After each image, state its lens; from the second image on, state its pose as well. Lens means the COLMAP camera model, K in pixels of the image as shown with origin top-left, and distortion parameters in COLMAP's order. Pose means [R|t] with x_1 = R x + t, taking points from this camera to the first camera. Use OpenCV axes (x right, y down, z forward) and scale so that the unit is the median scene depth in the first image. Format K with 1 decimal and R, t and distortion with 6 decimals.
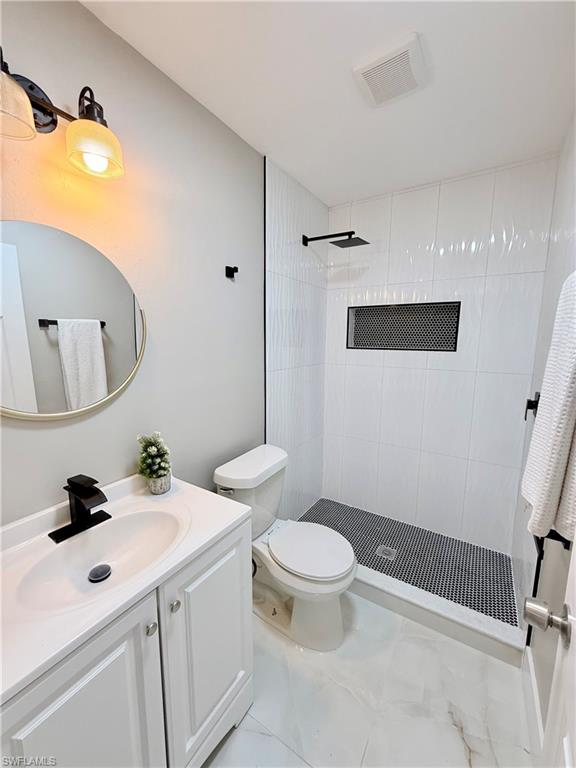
lens RADIAL K [[307.7, 0, 288.0], [0, 307.7, 384.0], [0, 0, 1]] dist [0.000266, 0.000636]
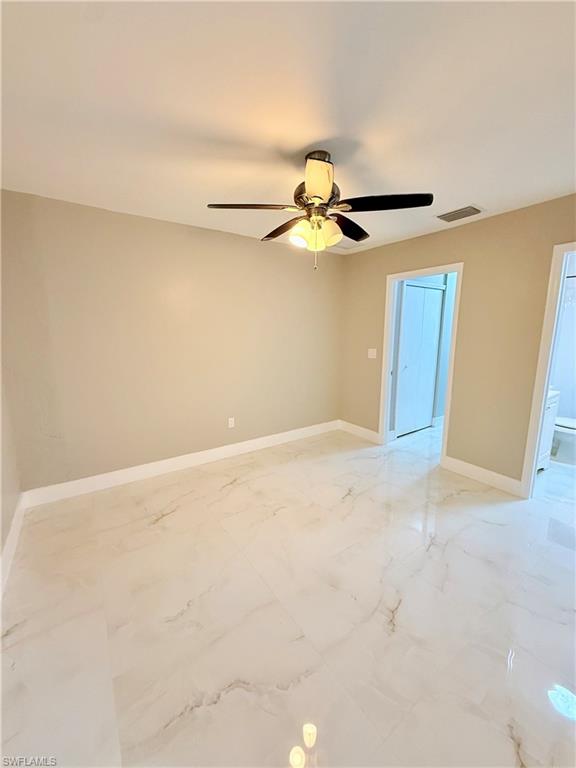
lens RADIAL K [[307.7, 0, 288.0], [0, 307.7, 384.0], [0, 0, 1]] dist [0.000266, 0.000636]
pose [[-0.920130, -0.072668, 0.384812, 0.382265], [0.054014, 0.949691, 0.308494, -0.257224], [-0.387870, 0.304640, -0.869915, 1.482160]]
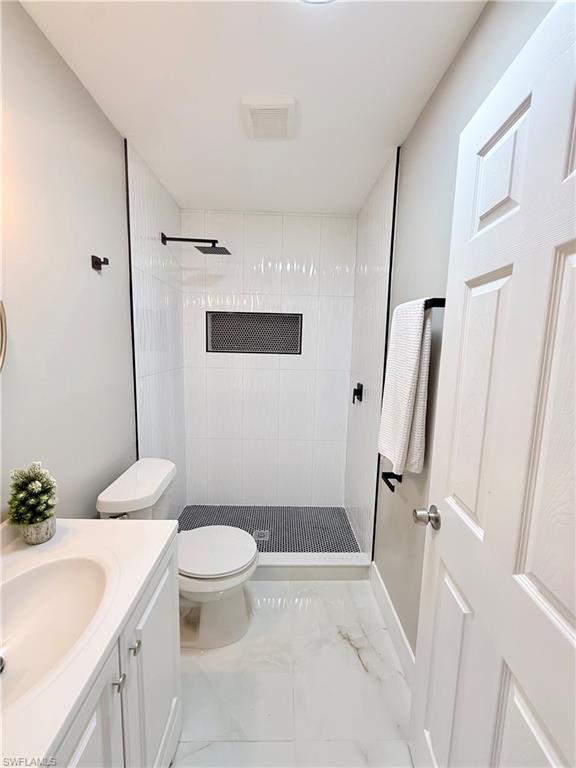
lens RADIAL K [[307.7, 0, 288.0], [0, 307.7, 384.0], [0, 0, 1]] dist [0.000266, 0.000636]
pose [[0.832803, -0.058977, 0.550419, -0.229514], [0.063318, 0.997931, 0.011125, -0.005321], [-0.549936, 0.025586, 0.834815, 0.006251]]
